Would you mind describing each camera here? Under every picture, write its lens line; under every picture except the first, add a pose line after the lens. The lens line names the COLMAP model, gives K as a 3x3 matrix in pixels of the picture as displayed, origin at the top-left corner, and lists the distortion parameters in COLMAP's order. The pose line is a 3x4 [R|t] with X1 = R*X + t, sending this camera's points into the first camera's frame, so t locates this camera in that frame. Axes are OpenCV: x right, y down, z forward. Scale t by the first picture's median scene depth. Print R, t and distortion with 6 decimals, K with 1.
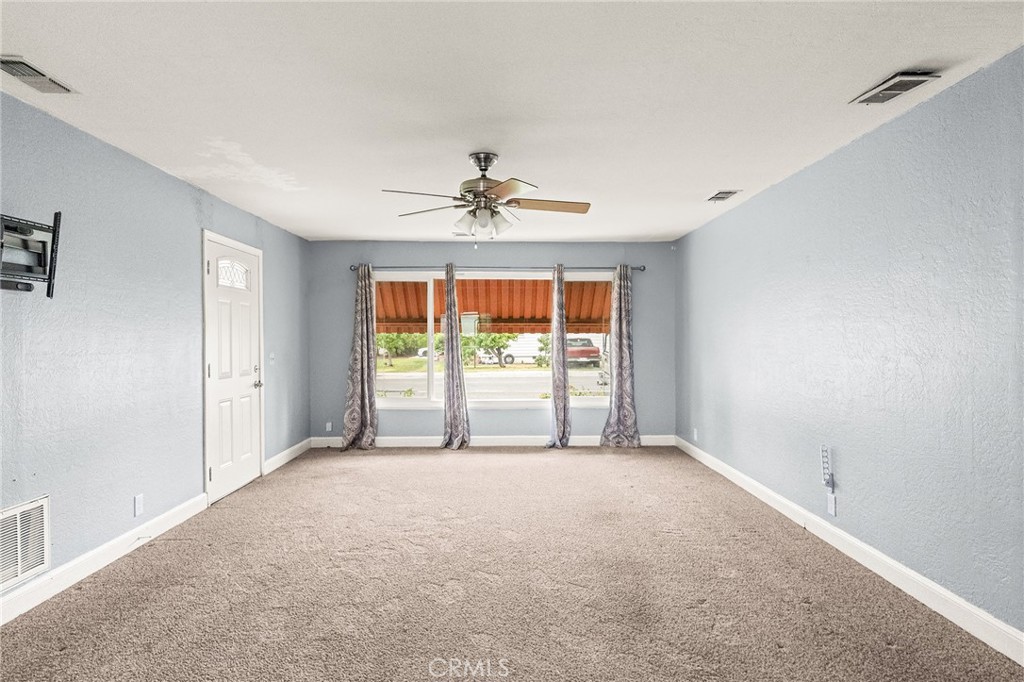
lens RADIAL K [[562.6, 0, 512.9], [0, 562.6, 341.0], [0, 0, 1]] dist [-0.006223, 0.000372]
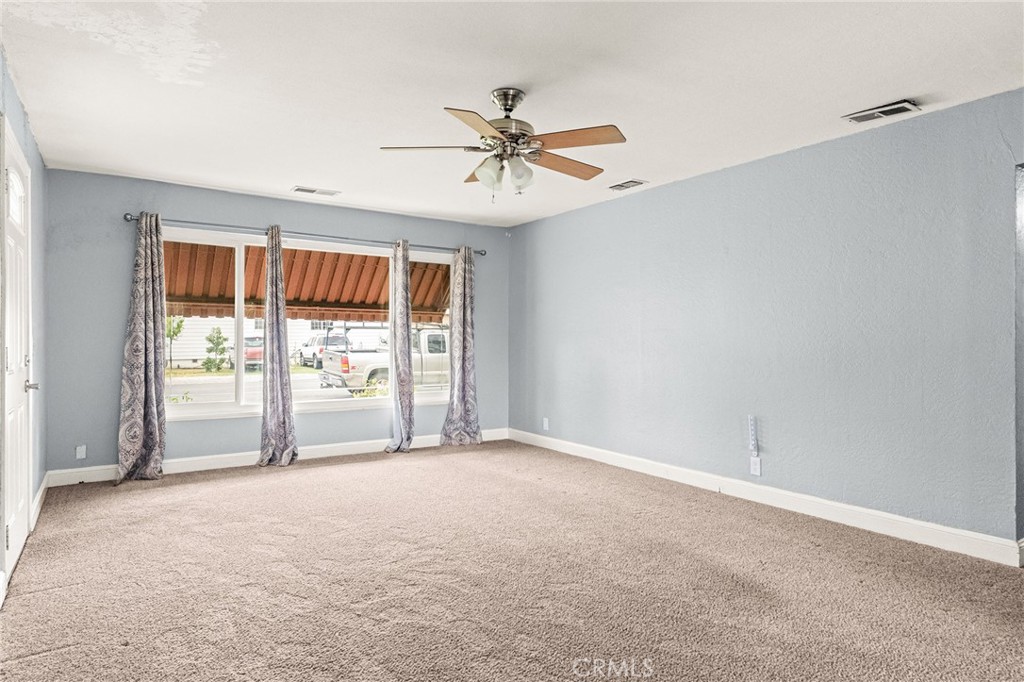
lens RADIAL K [[603.7, 0, 512.7], [0, 603.7, 341.3], [0, 0, 1]] dist [-0.008600, 0.003126]
pose [[0.843932, 0.003201, 0.536441, -0.283277], [-0.001636, 0.999993, -0.003393, 0.023568], [-0.536448, 0.001986, 0.843931, 0.127865]]
